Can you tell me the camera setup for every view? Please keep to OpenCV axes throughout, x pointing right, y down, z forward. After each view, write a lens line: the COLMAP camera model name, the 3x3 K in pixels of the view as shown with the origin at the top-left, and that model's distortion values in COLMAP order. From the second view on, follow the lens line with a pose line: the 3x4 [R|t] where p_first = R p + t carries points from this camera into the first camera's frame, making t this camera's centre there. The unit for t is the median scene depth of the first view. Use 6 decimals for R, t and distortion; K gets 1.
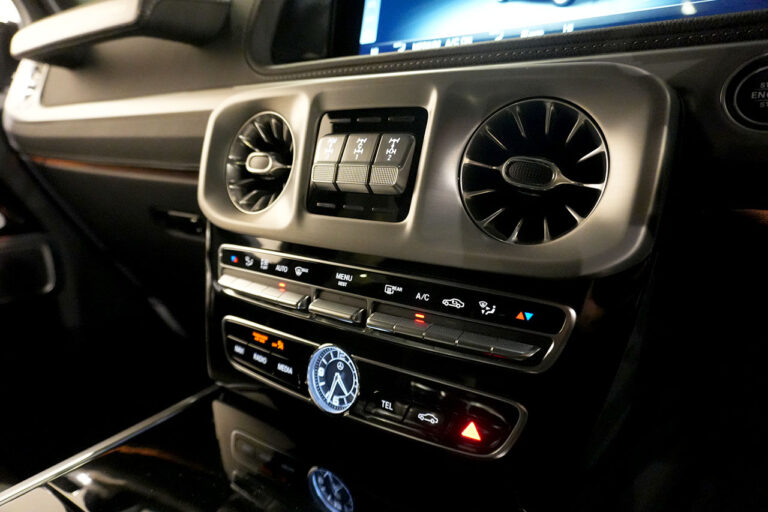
lens RADIAL K [[508.2, 0, 384.0], [0, 508.2, 256.0], [0, 0, 1]] dist [-0.034596, 0.001081]
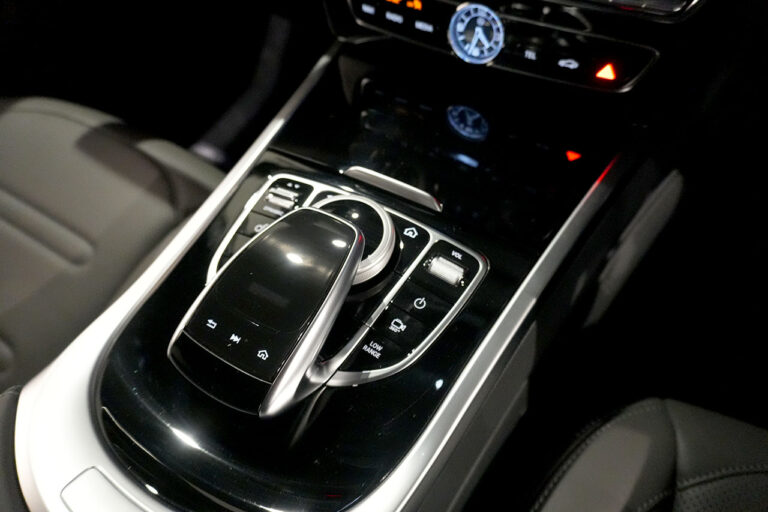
lens RADIAL K [[508.2, 0, 384.0], [0, 508.2, 256.0], [0, 0, 1]] dist [-0.034596, 0.001081]
pose [[0.992705, -0.119969, -0.011998, -0.351860], [0.094684, 0.714115, 0.693595, -0.209525], [-0.074642, -0.689671, 0.720265, -0.152514]]
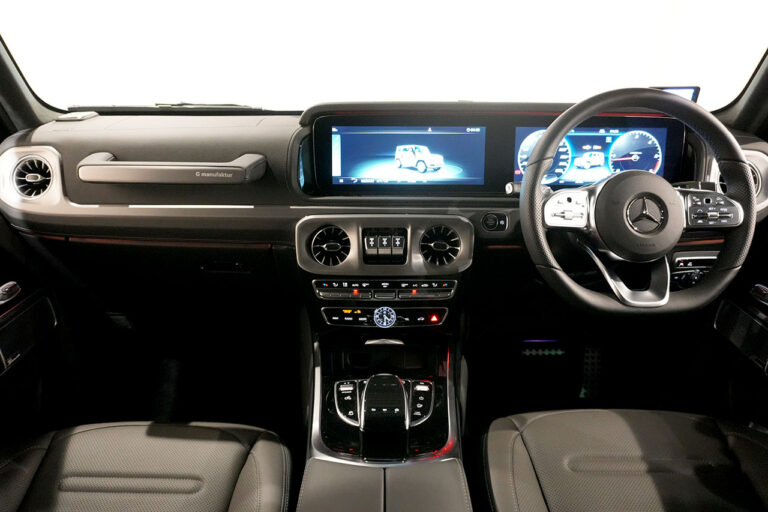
lens RADIAL K [[508.2, 0, 384.0], [0, 508.2, 256.0], [0, 0, 1]] dist [-0.034596, 0.001081]
pose [[0.805603, -0.210559, 0.553777, -1.693291], [0.118222, 0.973048, 0.197994, -0.707710], [-0.580540, -0.094036, 0.808783, -1.403568]]
